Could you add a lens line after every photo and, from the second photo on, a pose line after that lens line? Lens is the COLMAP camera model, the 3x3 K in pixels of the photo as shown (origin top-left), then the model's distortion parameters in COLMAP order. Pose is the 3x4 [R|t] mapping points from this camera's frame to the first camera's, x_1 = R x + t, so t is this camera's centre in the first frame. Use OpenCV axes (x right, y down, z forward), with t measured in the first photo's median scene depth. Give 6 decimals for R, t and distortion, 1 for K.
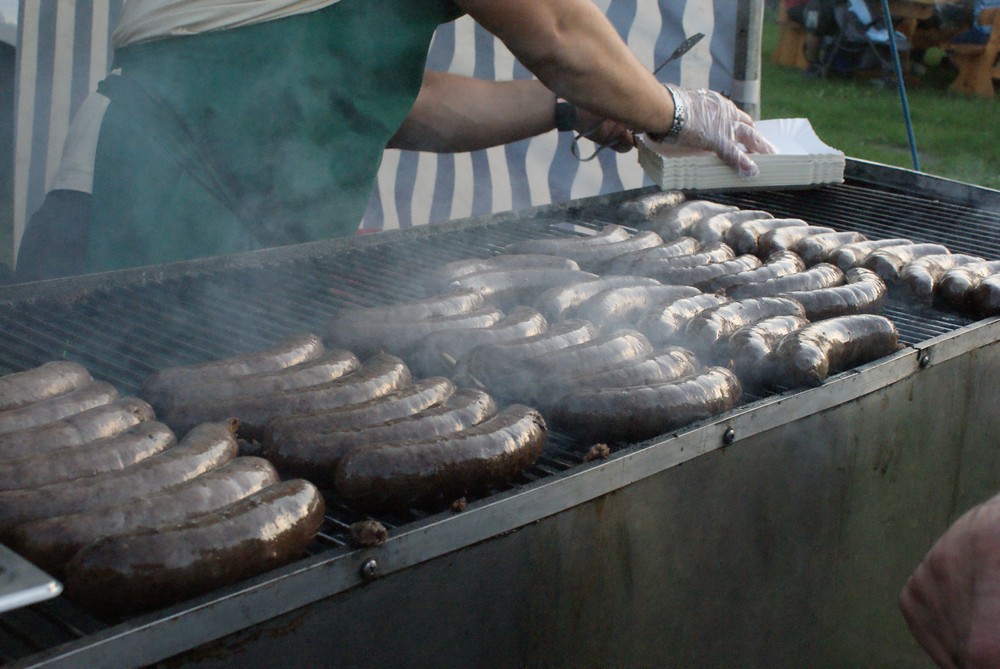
lens RADIAL K [[1450.5, 0, 499.7], [0, 1450.5, 332.7], [0, 0, 1]] dist [-0.004140, 0.000000]
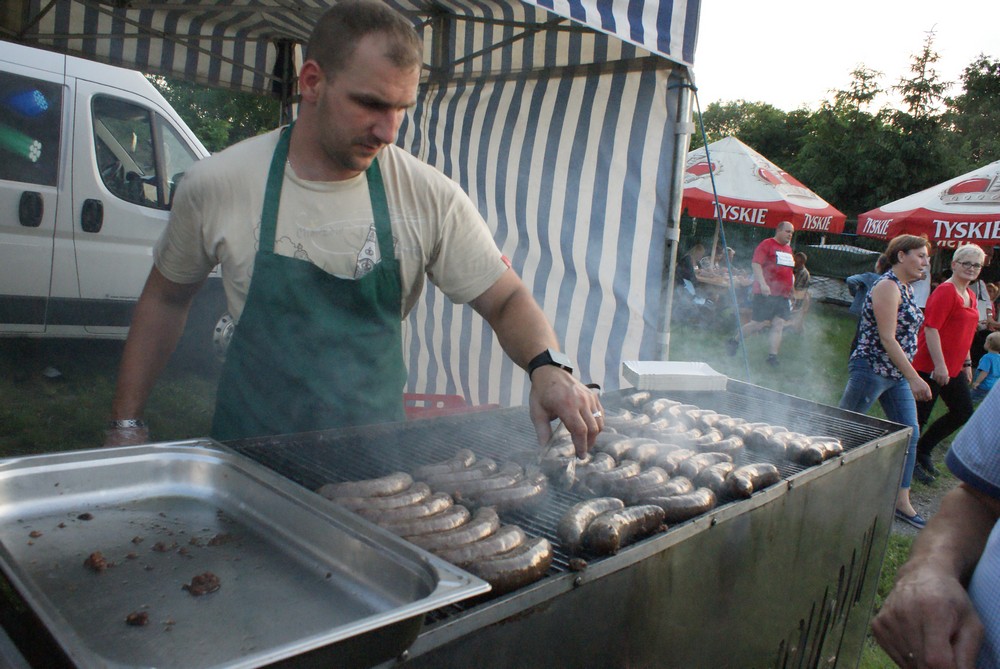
lens RADIAL K [[784.1, 0, 501.3], [0, 784.1, 339.0], [0, 0, 1]] dist [-0.014660, 0.000740]
pose [[0.998491, 0.049310, 0.024154, -0.167082], [-0.045635, 0.989885, -0.134332, -0.021616], [-0.030534, 0.133027, 0.990642, -0.132312]]
